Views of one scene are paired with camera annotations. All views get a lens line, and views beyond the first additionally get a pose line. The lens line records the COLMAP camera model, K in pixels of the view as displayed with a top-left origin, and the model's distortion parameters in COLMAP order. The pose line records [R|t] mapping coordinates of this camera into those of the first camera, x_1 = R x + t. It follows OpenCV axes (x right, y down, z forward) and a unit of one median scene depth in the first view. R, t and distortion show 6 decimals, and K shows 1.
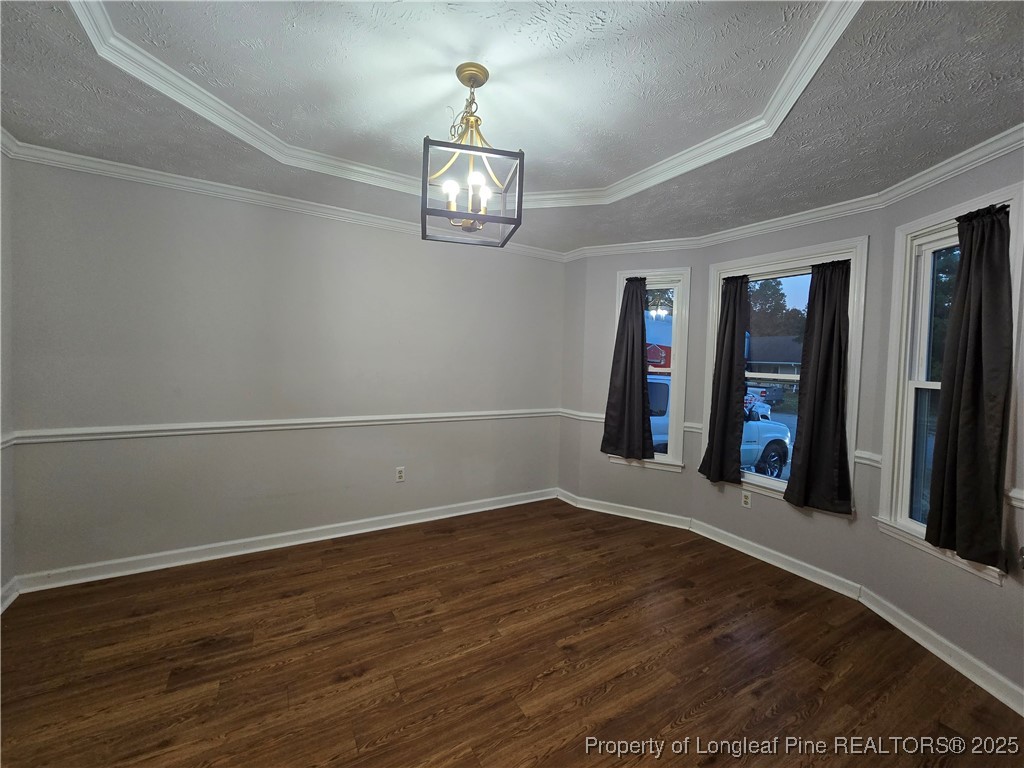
lens RADIAL K [[419.5, 0, 513.3], [0, 419.5, 373.5], [0, 0, 1]] dist [-0.002160, -0.000761]
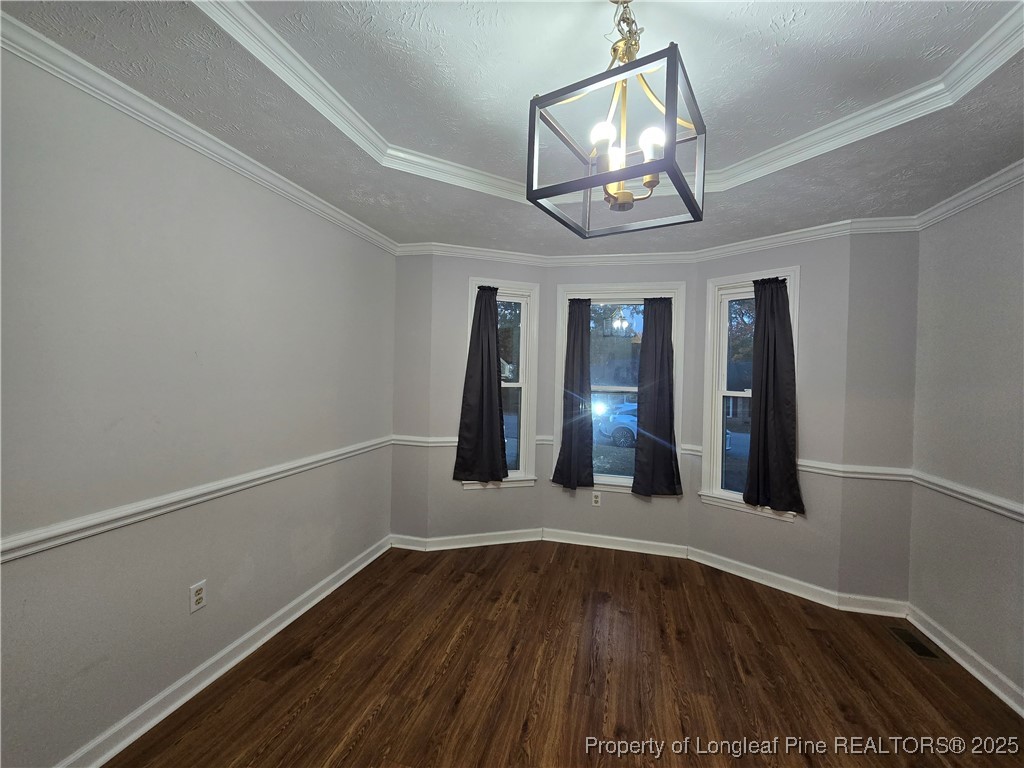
lens RADIAL K [[419.5, 0, 513.3], [0, 419.5, 373.5], [0, 0, 1]] dist [-0.002160, -0.000761]
pose [[0.713508, -0.018744, 0.700396, -0.378993], [0.022354, 0.999742, 0.003983, -0.044478], [-0.700290, 0.012814, 0.713743, 0.346602]]
